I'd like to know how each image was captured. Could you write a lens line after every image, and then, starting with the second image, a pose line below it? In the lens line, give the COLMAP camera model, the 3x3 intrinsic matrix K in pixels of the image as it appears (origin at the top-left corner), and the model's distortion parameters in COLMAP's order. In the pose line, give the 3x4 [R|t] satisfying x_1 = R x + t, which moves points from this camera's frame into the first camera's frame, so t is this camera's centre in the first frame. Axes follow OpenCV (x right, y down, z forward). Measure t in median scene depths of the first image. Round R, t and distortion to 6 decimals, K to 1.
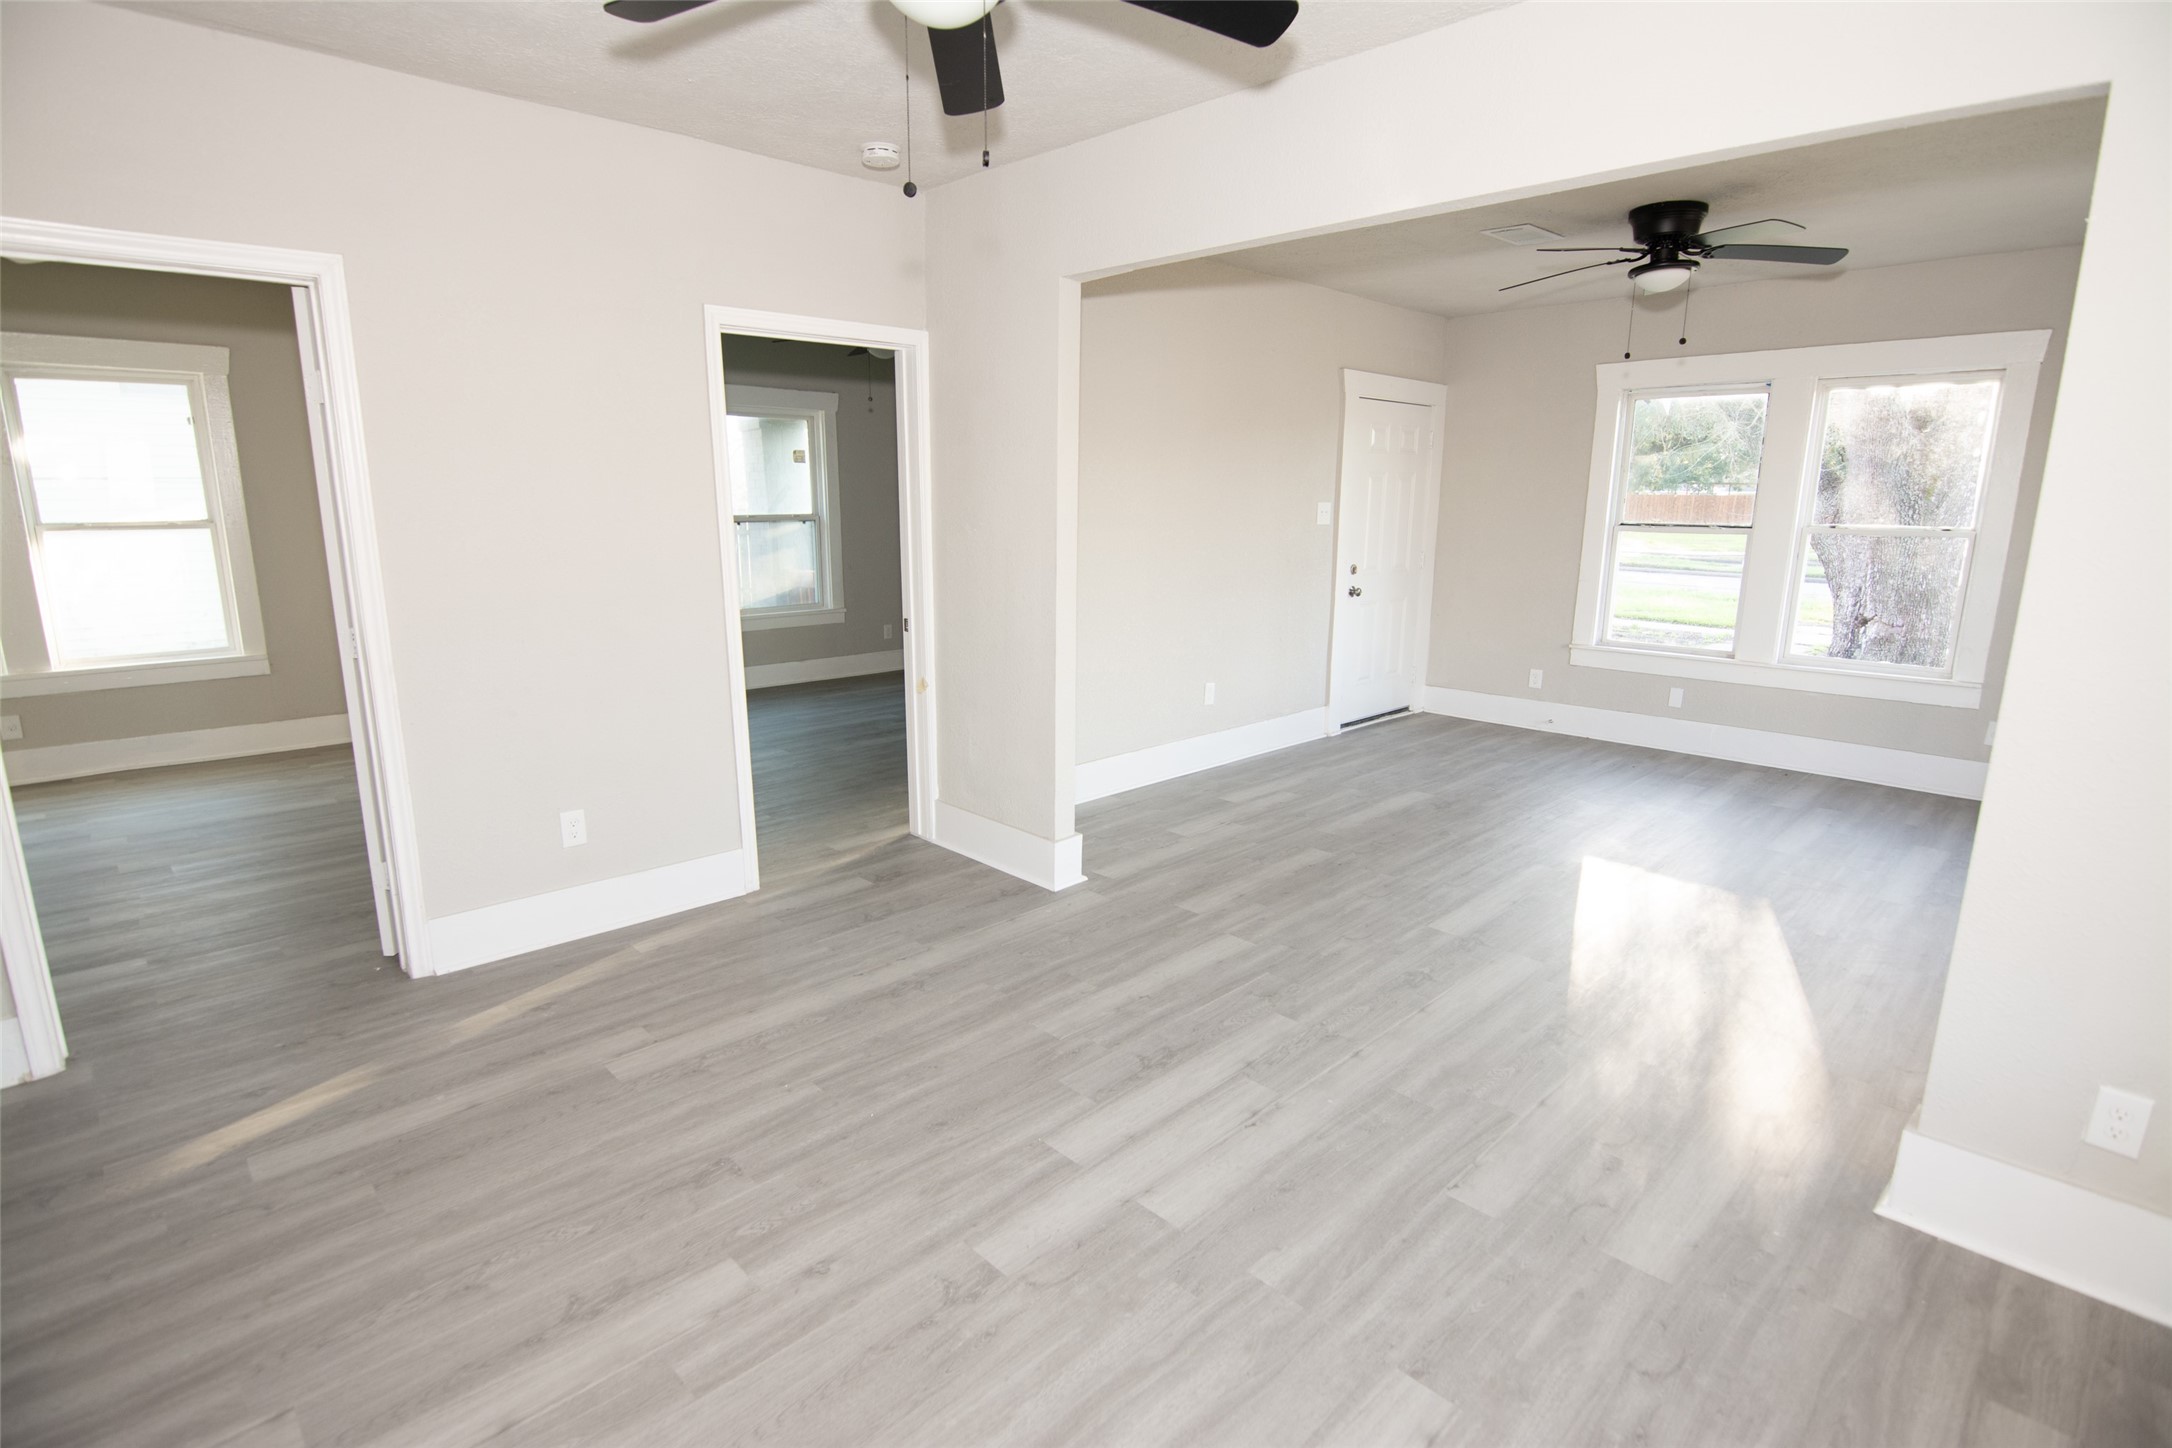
lens RADIAL K [[1025.5, 0, 1086.0], [0, 1025.5, 724.0], [0, 0, 1]] dist [-0.001320, -0.028091]
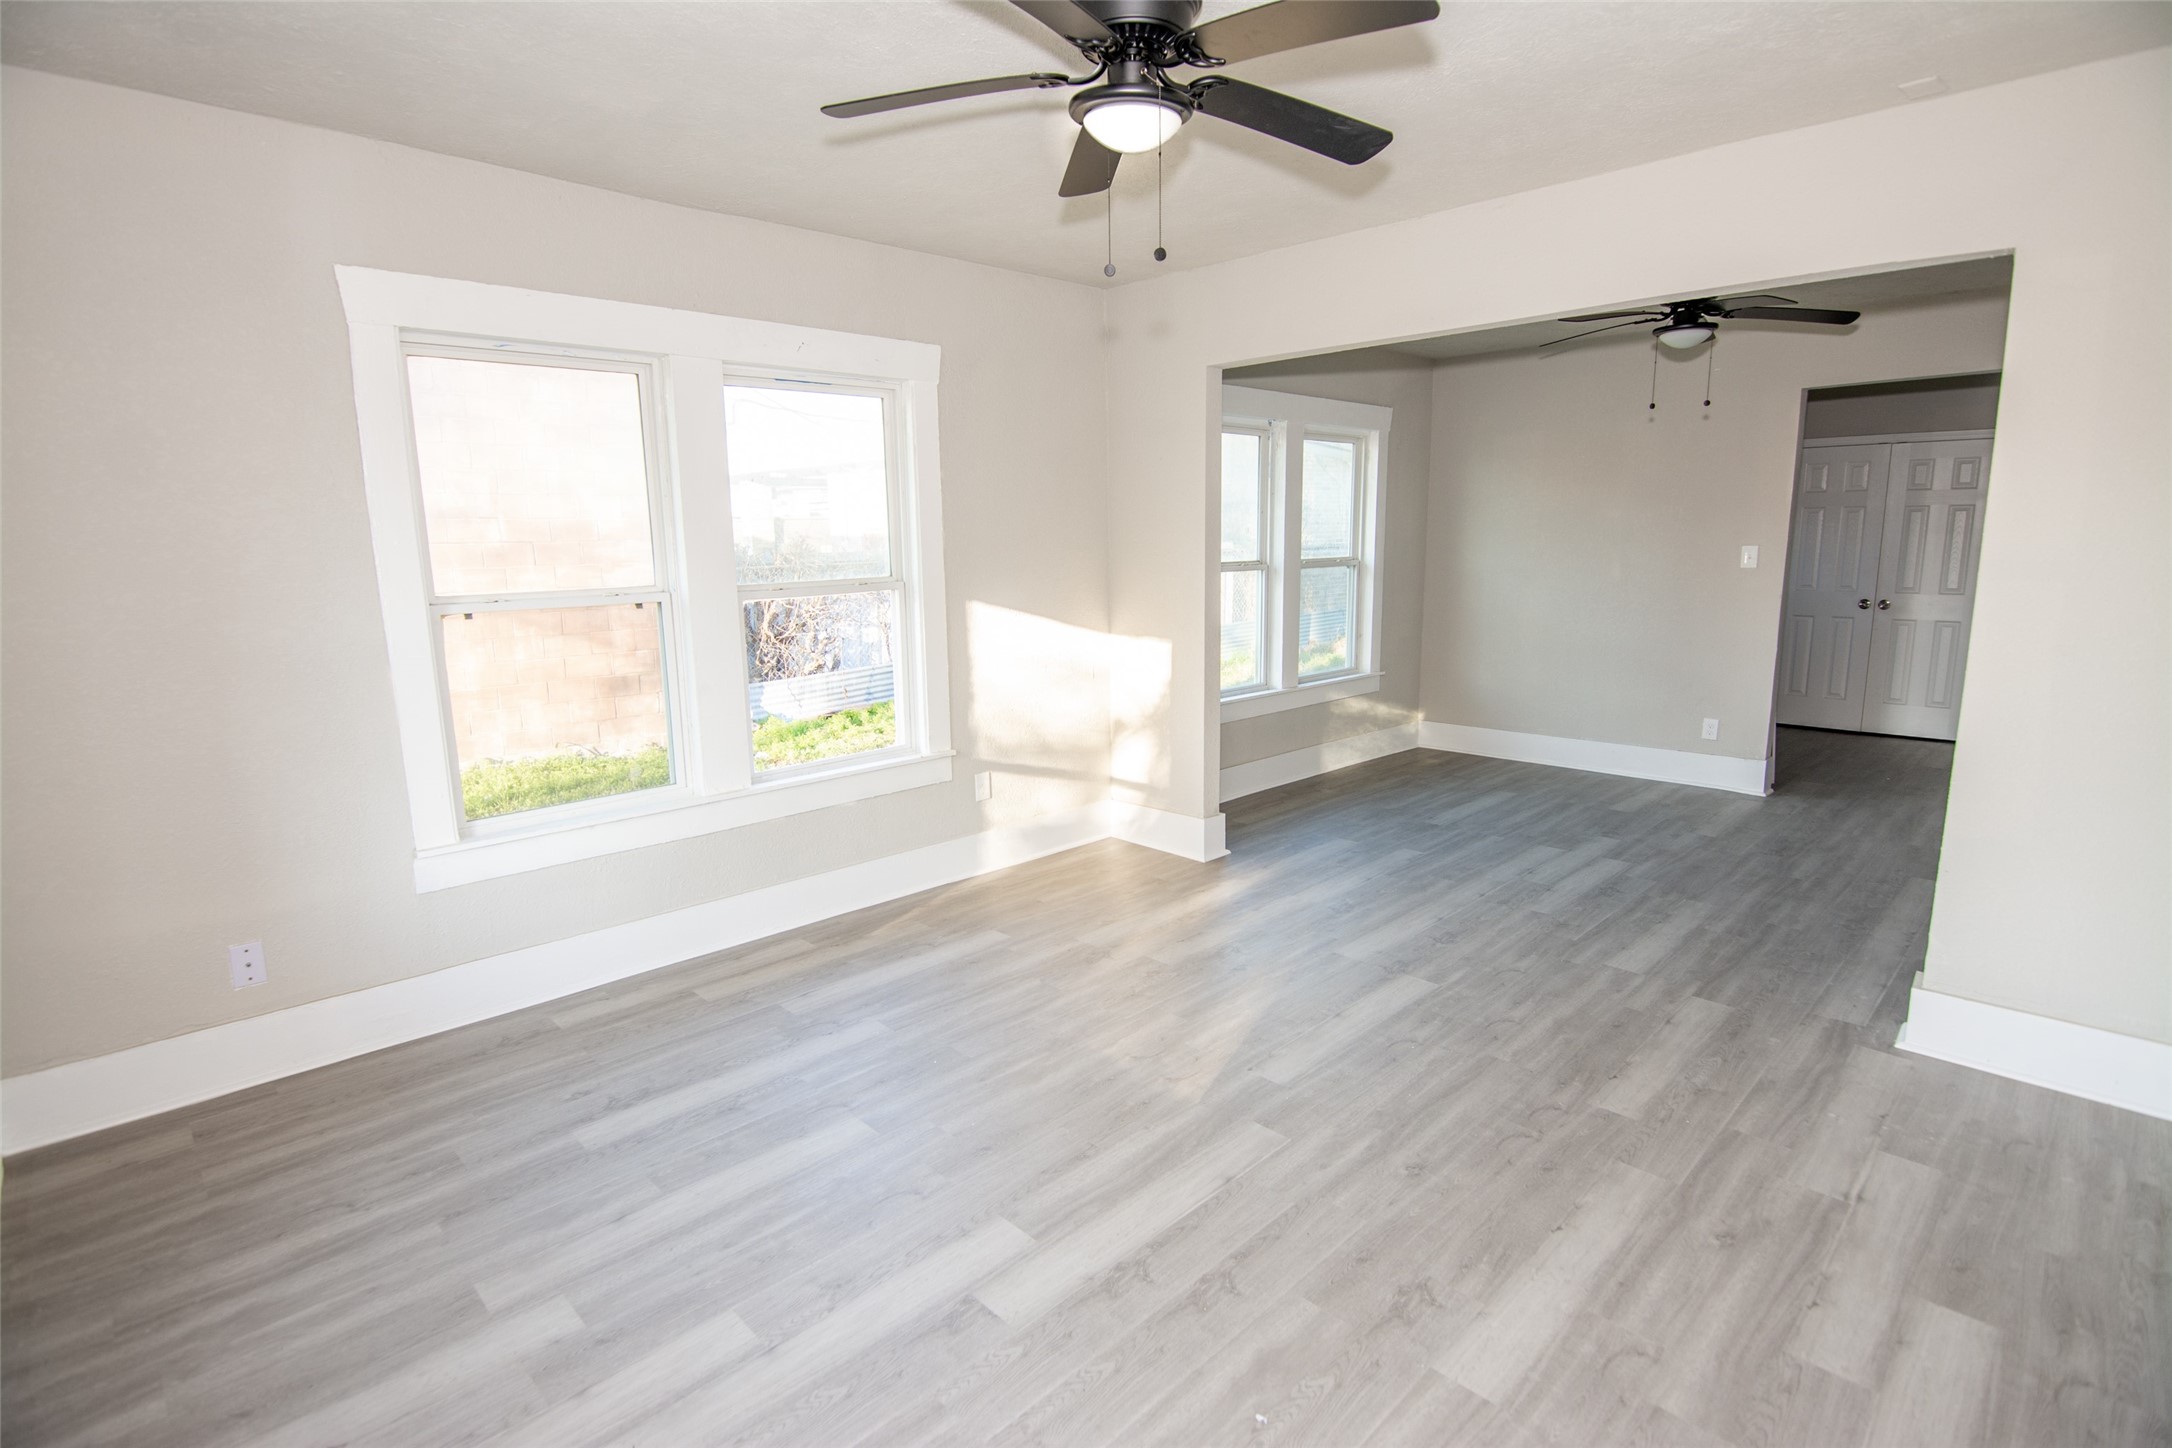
lens RADIAL K [[1081.5, 0, 1071.8], [0, 1081.5, 720.0], [0, 0, 1]] dist [-0.005711, -0.012241]
pose [[-0.999933, 0.010508, -0.004913, 0.756439], [0.007819, 0.923466, 0.383601, -0.465647], [0.008568, 0.383537, -0.923486, 2.043888]]
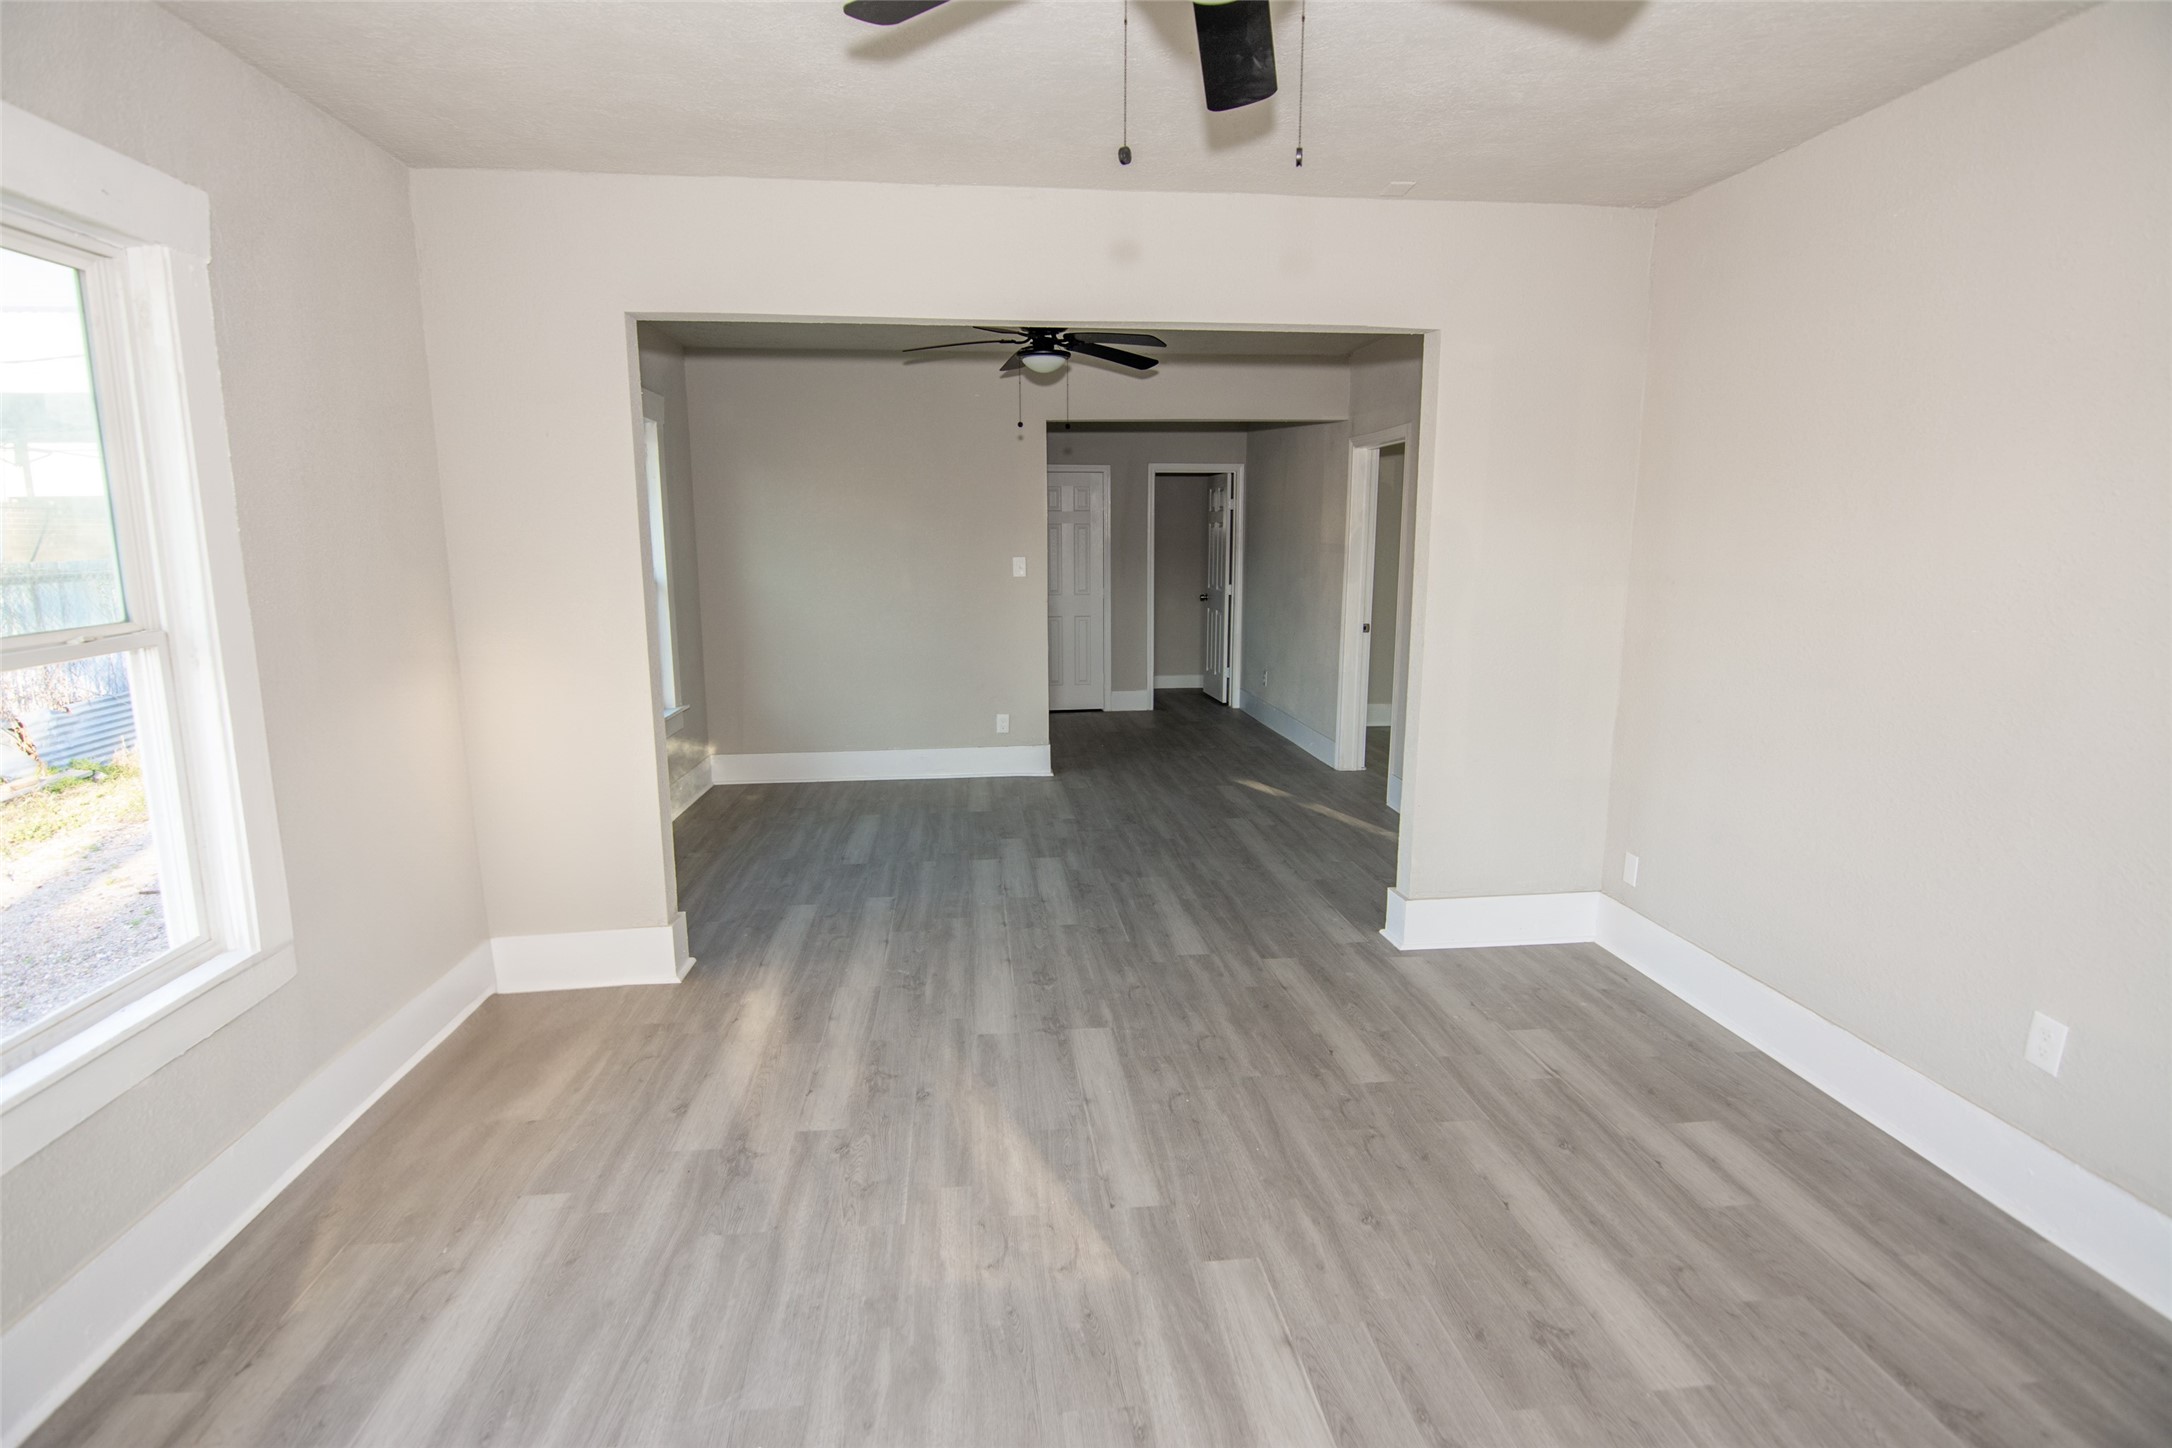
lens RADIAL K [[1082.4, 0, 1104.3], [0, 1082.4, 721.9], [0, 0, 1]] dist [-0.002831, -0.012999]
pose [[-0.597748, 0.131969, -0.790748, 1.165384], [-0.178439, 0.939713, 0.291717, -0.362722], [0.781573, 0.315473, -0.538163, 1.585506]]
